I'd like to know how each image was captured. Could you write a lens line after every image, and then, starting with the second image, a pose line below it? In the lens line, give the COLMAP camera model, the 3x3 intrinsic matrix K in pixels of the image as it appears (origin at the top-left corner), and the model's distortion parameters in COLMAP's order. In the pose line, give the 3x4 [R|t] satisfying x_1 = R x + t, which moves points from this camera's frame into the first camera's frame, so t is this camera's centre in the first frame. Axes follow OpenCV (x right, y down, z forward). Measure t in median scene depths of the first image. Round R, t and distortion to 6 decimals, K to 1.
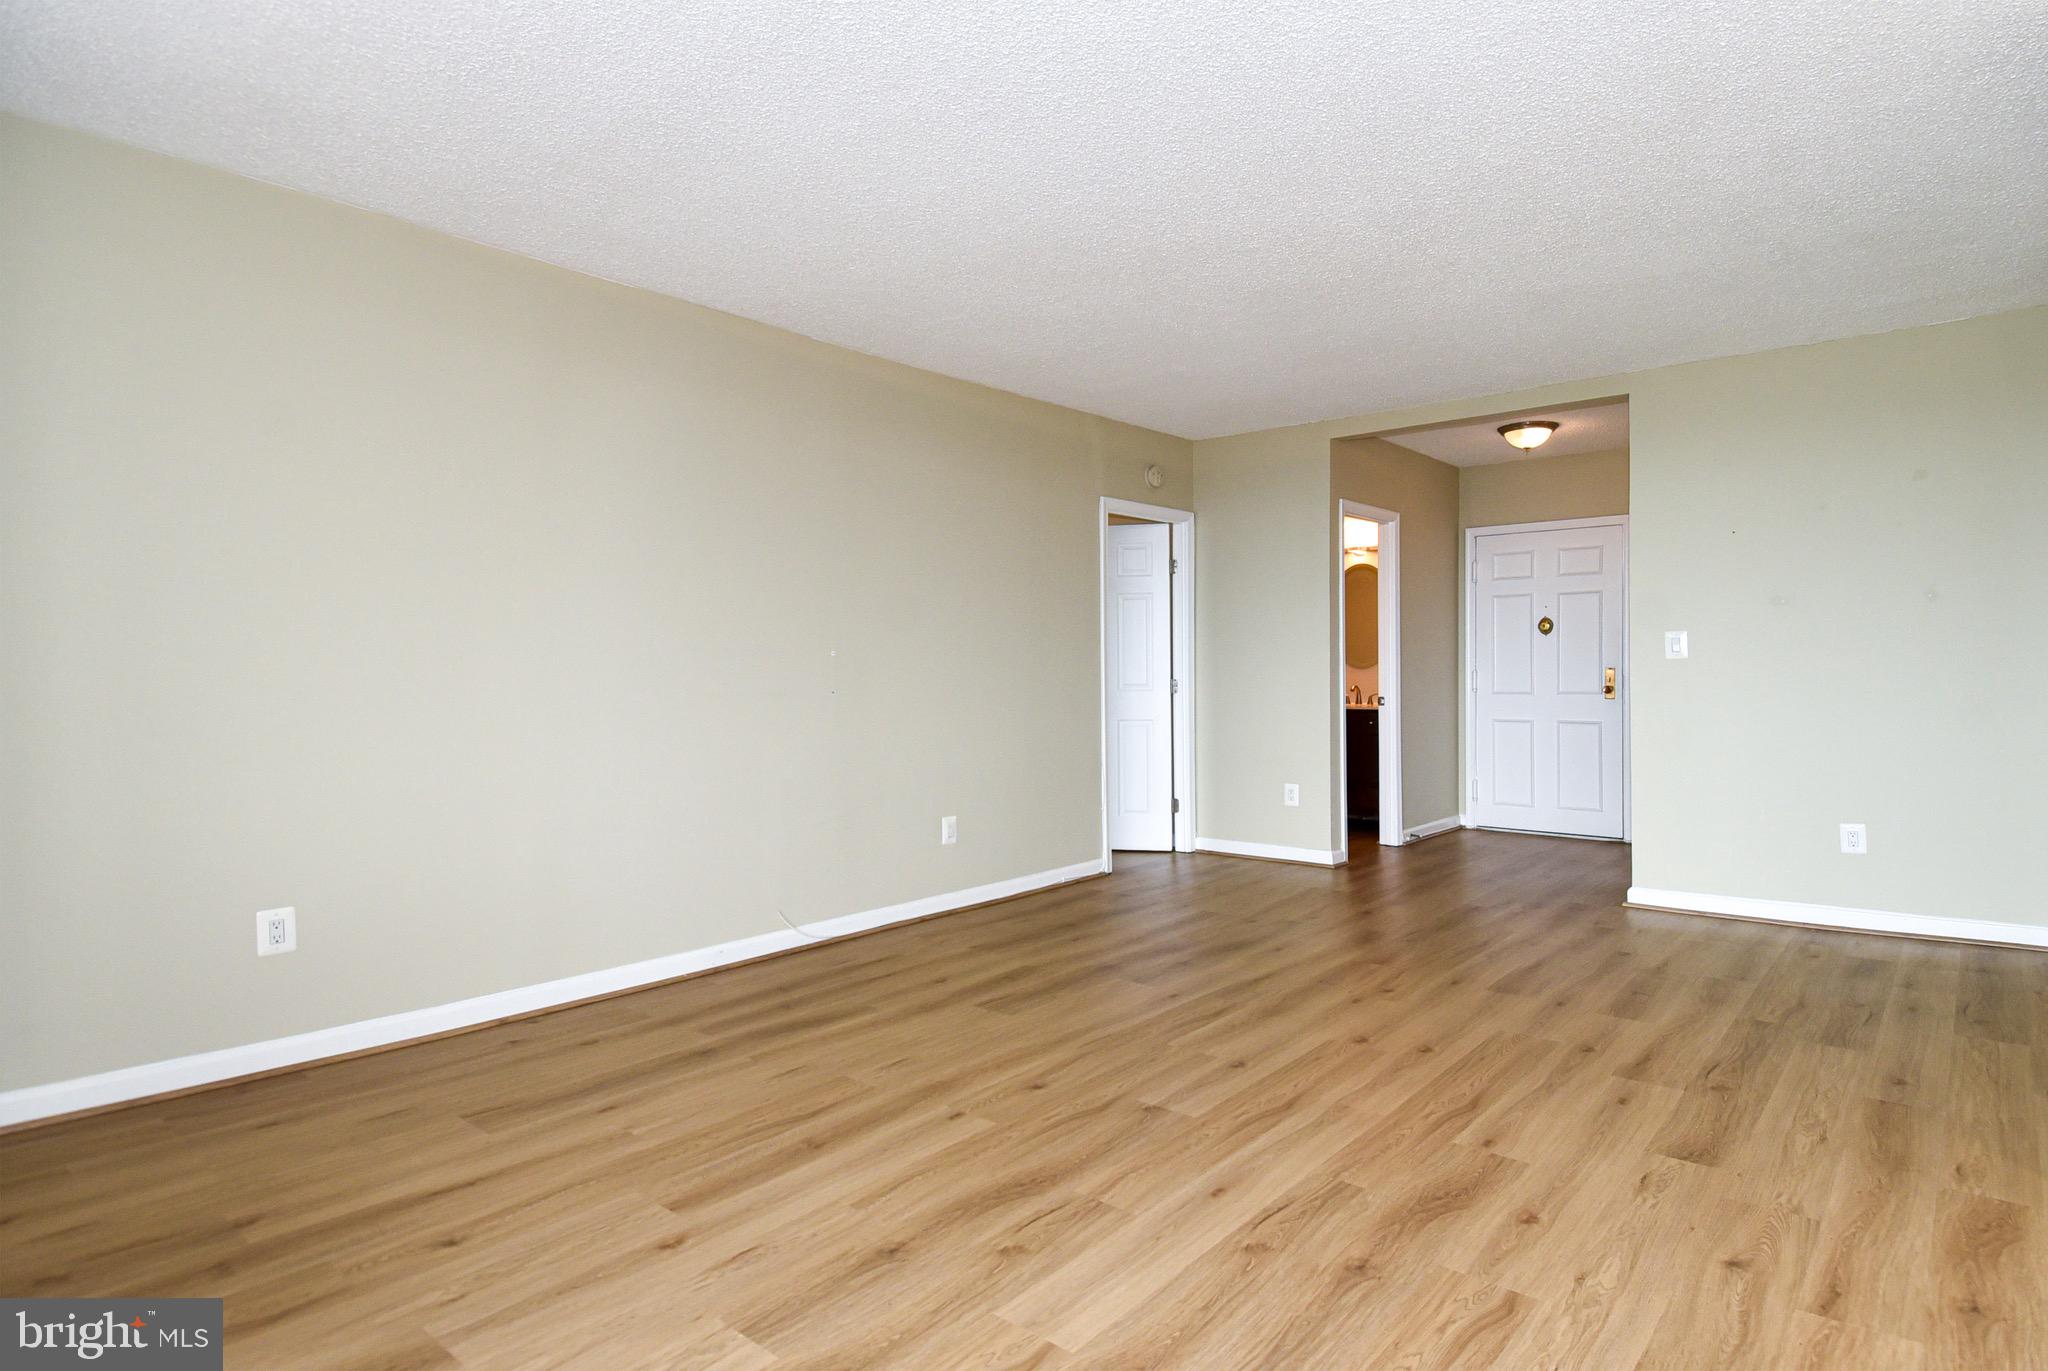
lens RADIAL K [[1067.3, 0, 1101.8], [0, 1067.3, 679.3], [0, 0, 1]] dist [0.056034, -0.050222]
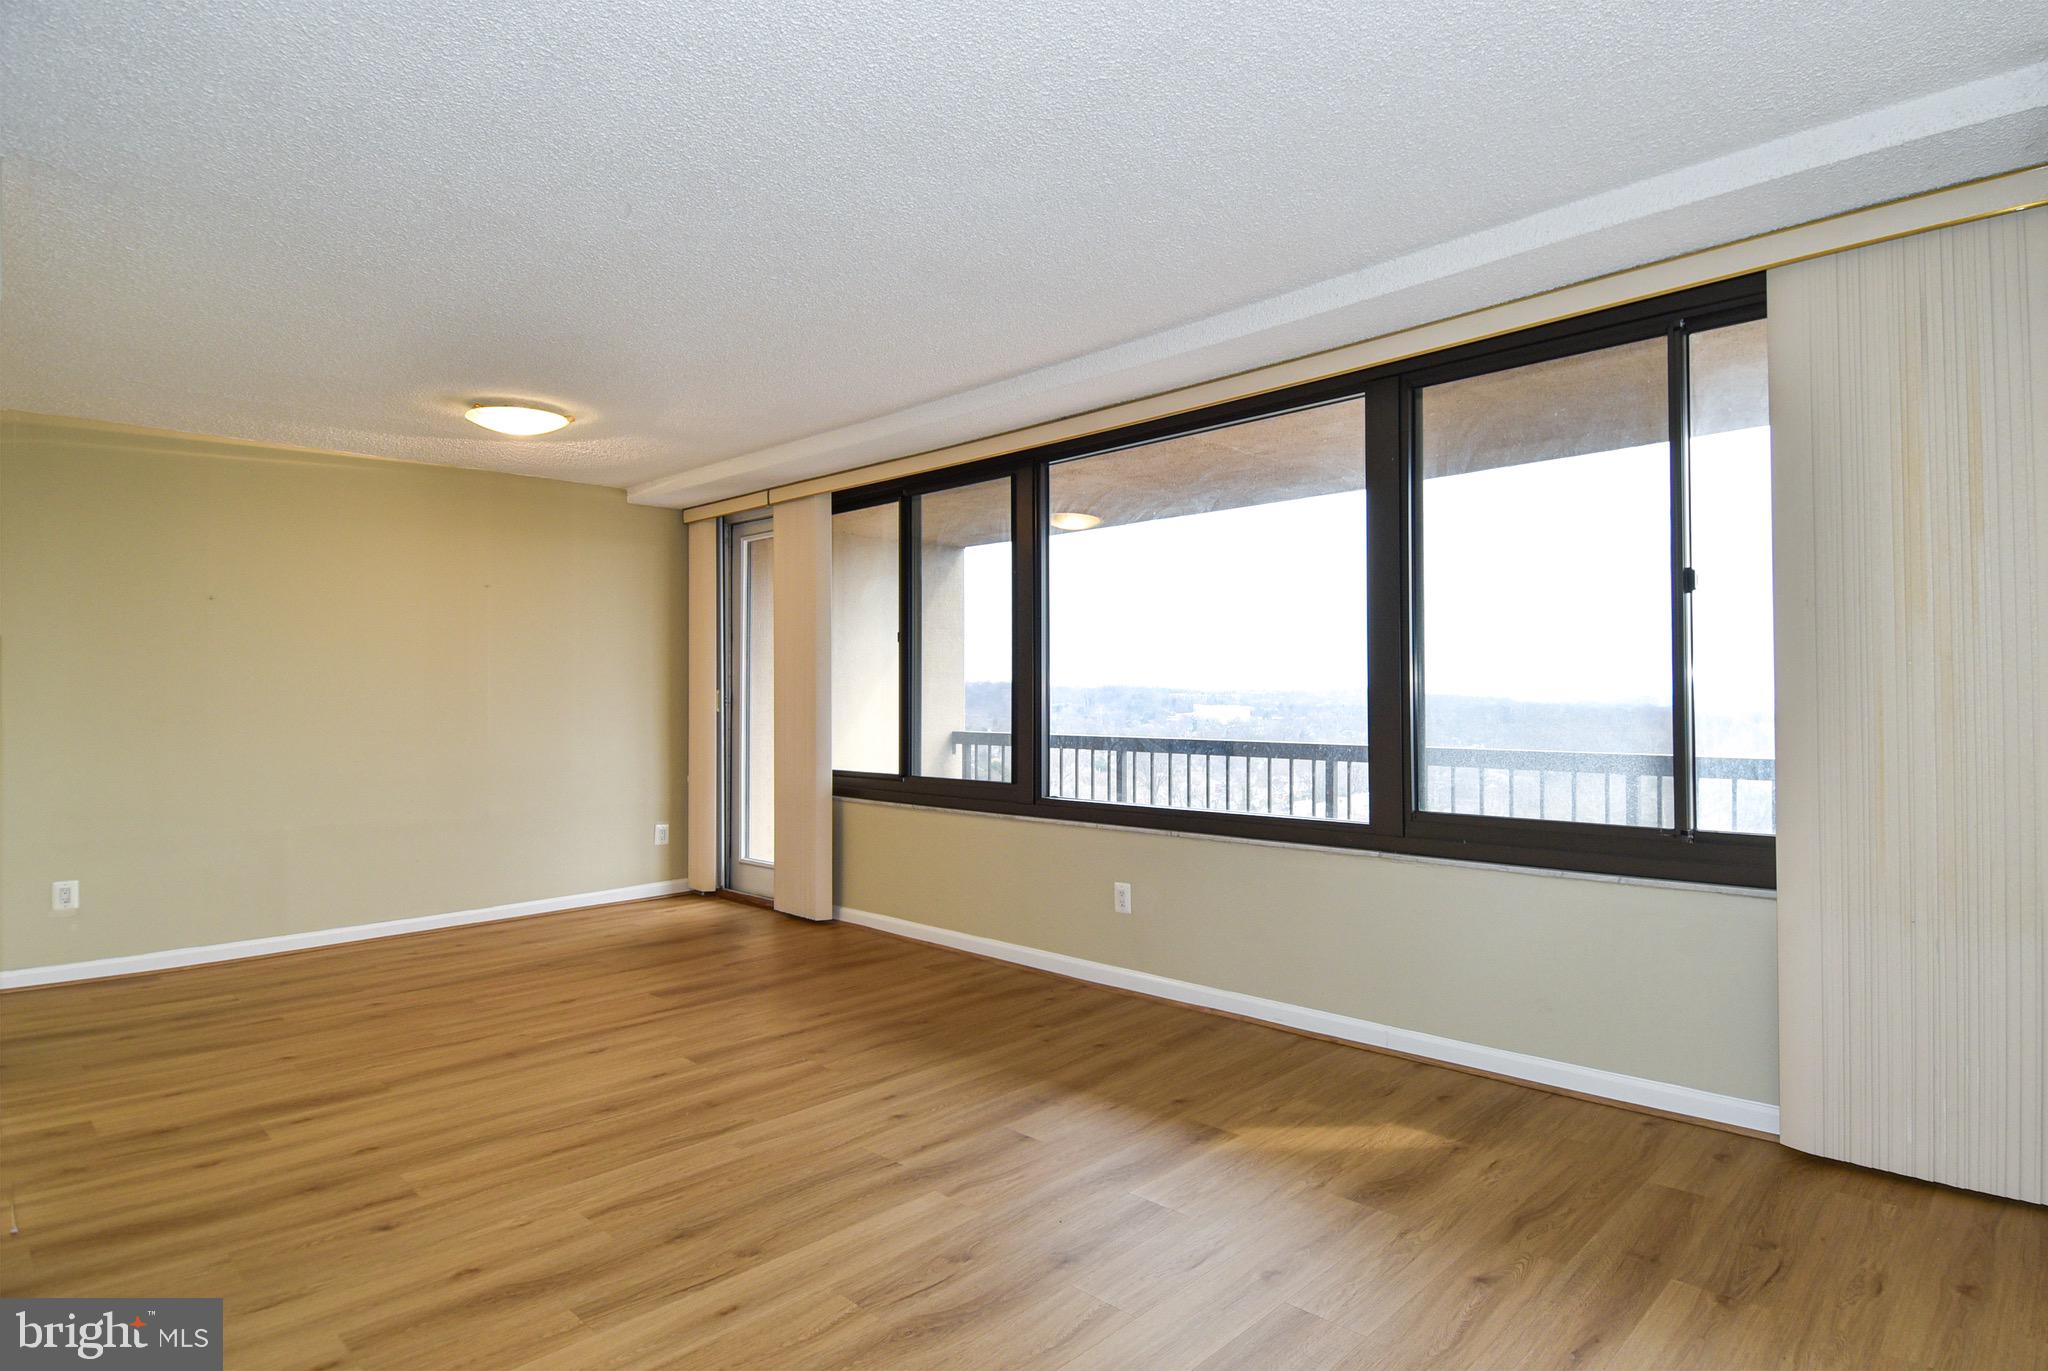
lens RADIAL K [[1039.0, 0, 1117.2], [0, 1039.0, 697.8], [0, 0, 1]] dist [0.047680, -0.038712]
pose [[-0.998436, 0.010321, 0.054937, -0.204796], [0.010629, 0.999929, 0.005323, -0.039399], [-0.054878, 0.005899, -0.998476, 1.364965]]
